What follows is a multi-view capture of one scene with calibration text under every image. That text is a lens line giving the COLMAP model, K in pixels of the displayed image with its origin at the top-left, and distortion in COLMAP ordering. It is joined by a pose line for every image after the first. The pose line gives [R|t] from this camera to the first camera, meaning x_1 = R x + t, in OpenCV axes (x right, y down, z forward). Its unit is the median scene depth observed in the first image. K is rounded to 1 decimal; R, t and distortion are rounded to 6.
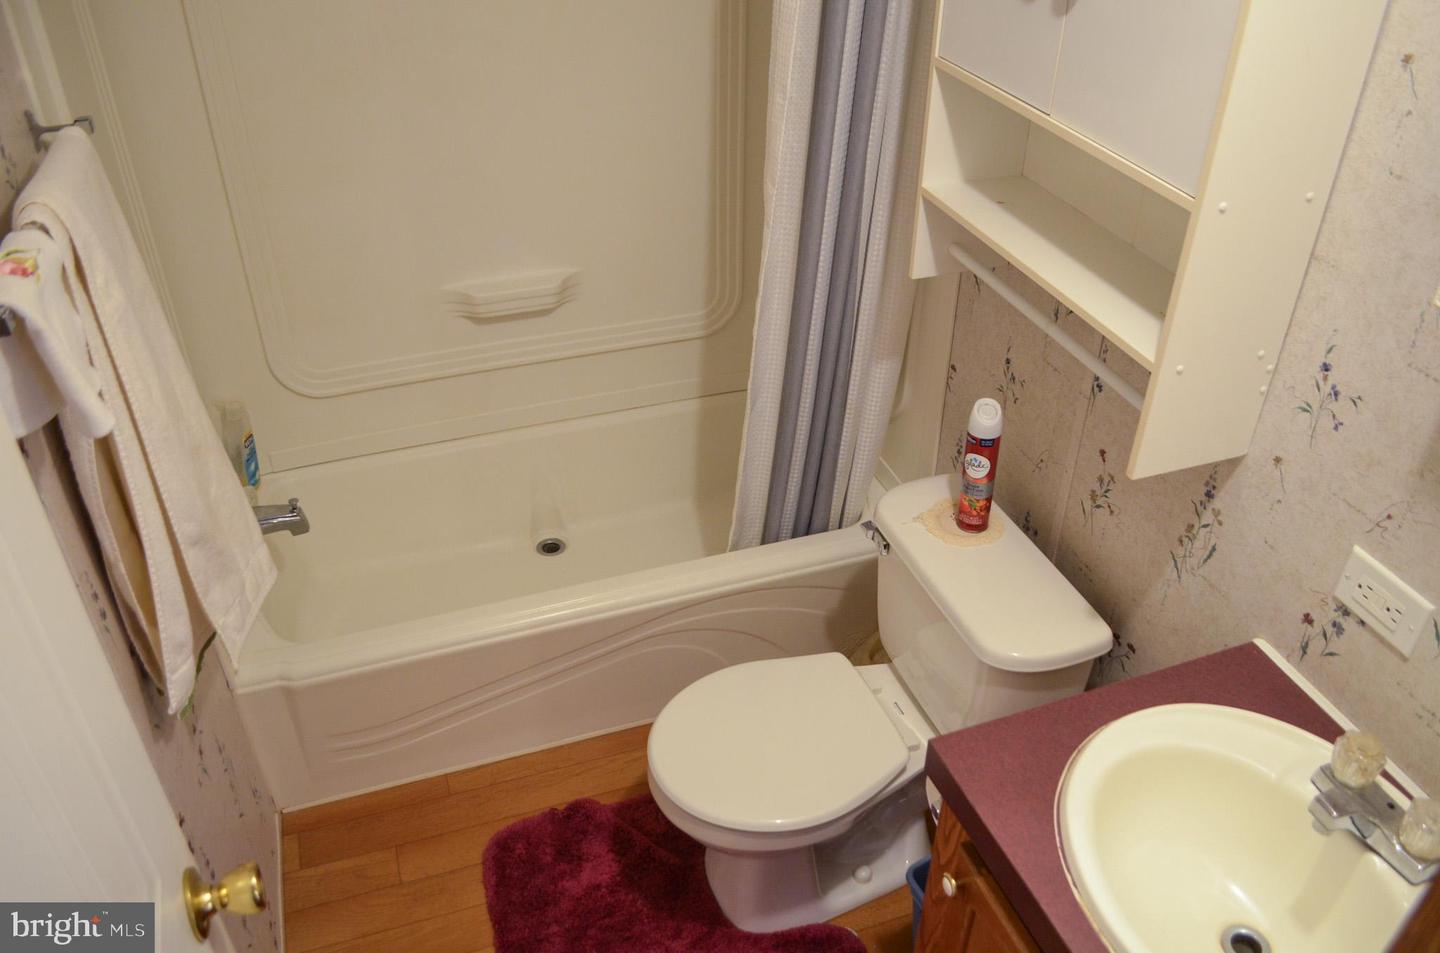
lens RADIAL K [[1162.1, 0, 720.0], [0, 1162.1, 476.5], [0, 0, 1]] dist [-0.069733, 0.009858]
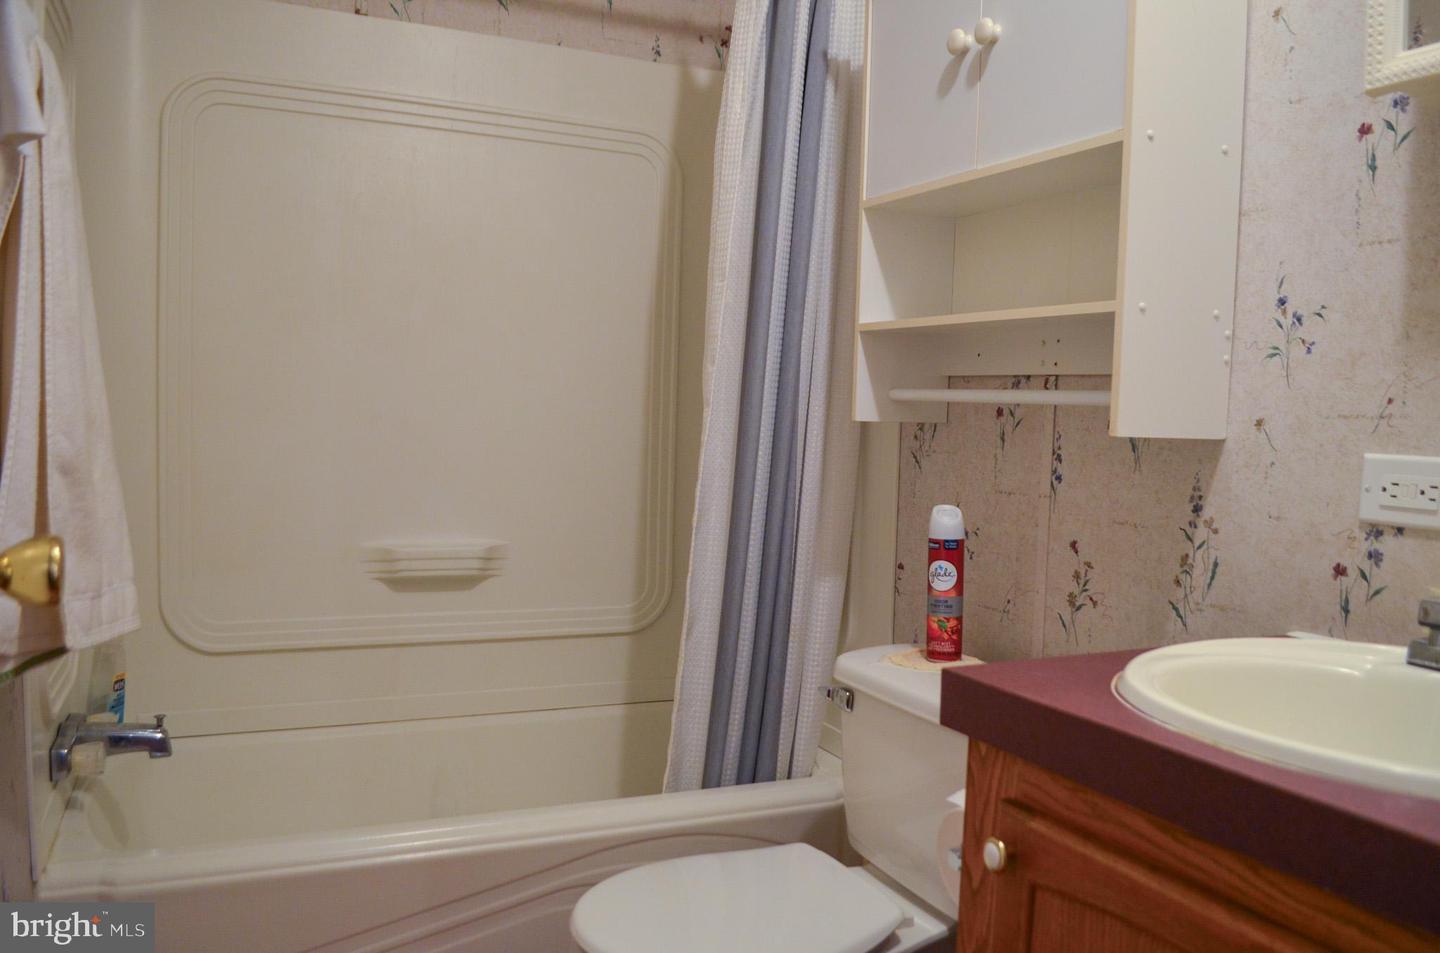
lens RADIAL K [[1147.6, 0, 720.0], [0, 1147.6, 476.5], [0, 0, 1]] dist [-0.066326, 0.000550]
pose [[0.996466, 0.019564, 0.081687, -0.032369], [0.025998, 0.852914, -0.521404, 0.403330], [-0.079872, 0.521685, 0.849391, 0.200788]]
